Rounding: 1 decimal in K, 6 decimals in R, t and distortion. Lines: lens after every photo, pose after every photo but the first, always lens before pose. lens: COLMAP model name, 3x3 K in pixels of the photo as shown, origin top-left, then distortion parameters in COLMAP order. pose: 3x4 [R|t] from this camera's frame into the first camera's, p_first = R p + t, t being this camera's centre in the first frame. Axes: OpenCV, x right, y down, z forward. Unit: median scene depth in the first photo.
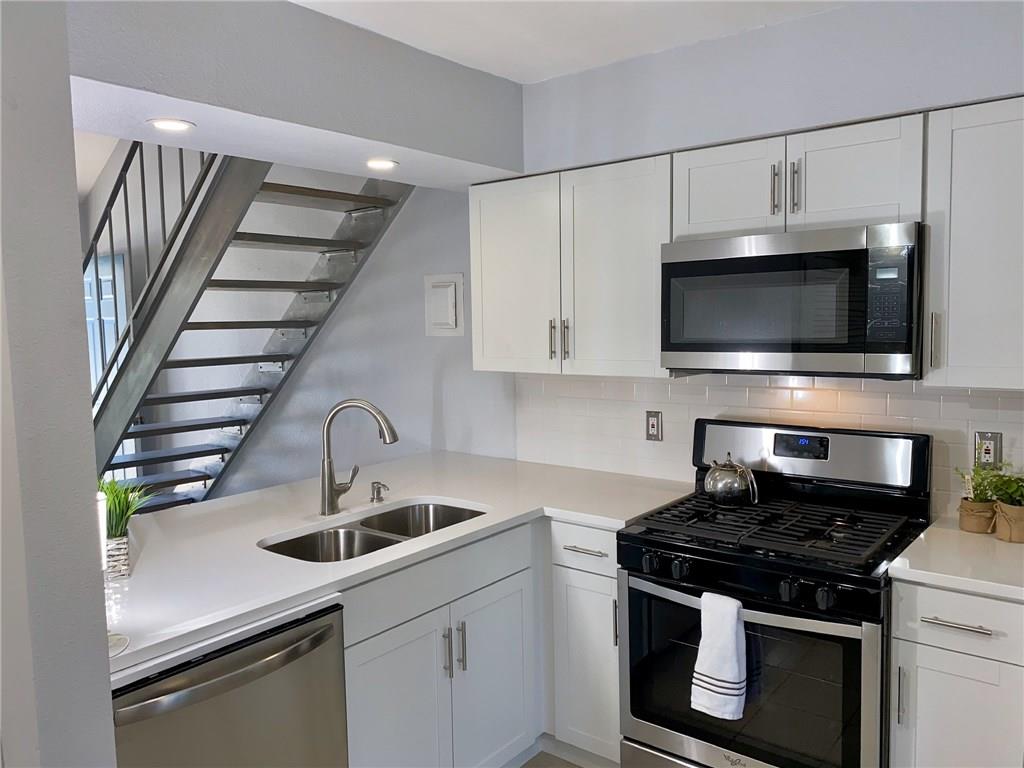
lens RADIAL K [[774.7, 0, 515.6], [0, 774.7, 383.0], [0, 0, 1]] dist [0.045599, -0.061837]
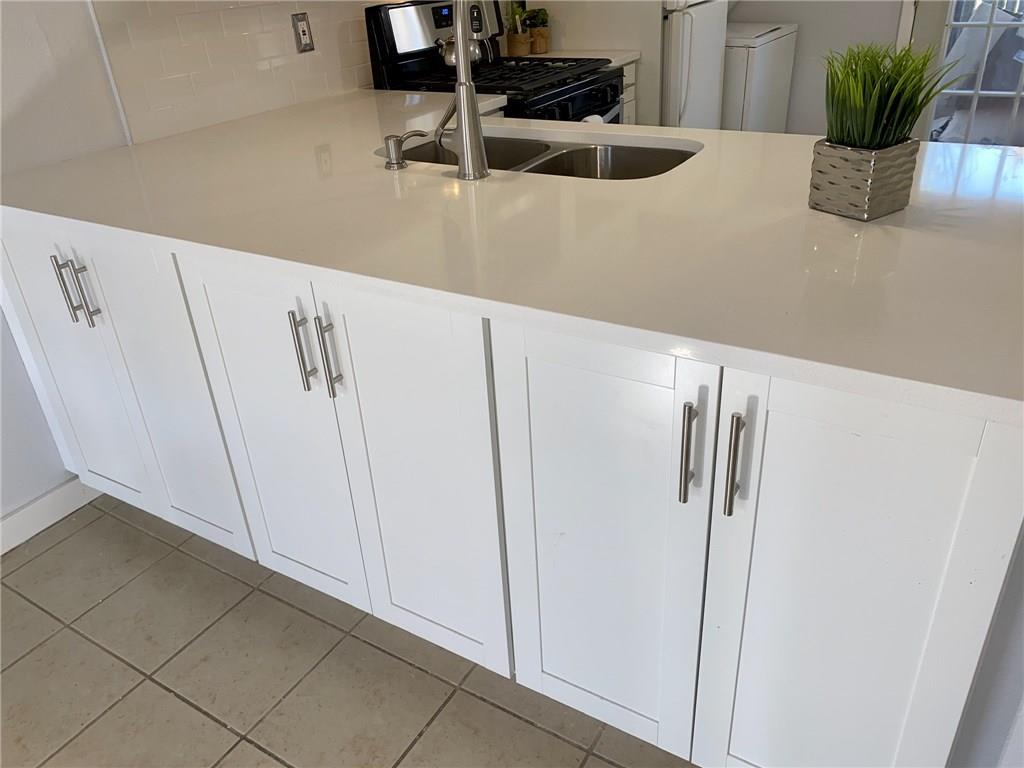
lens RADIAL K [[774.7, 0, 499.7], [0, 774.7, 366.4], [0, 0, 1]] dist [0.045599, -0.061837]
pose [[-0.114887, -0.442072, 0.889591, -0.826051], [0.147352, 0.878030, 0.455357, 0.021594], [-0.982389, 0.183398, -0.035734, 0.990270]]
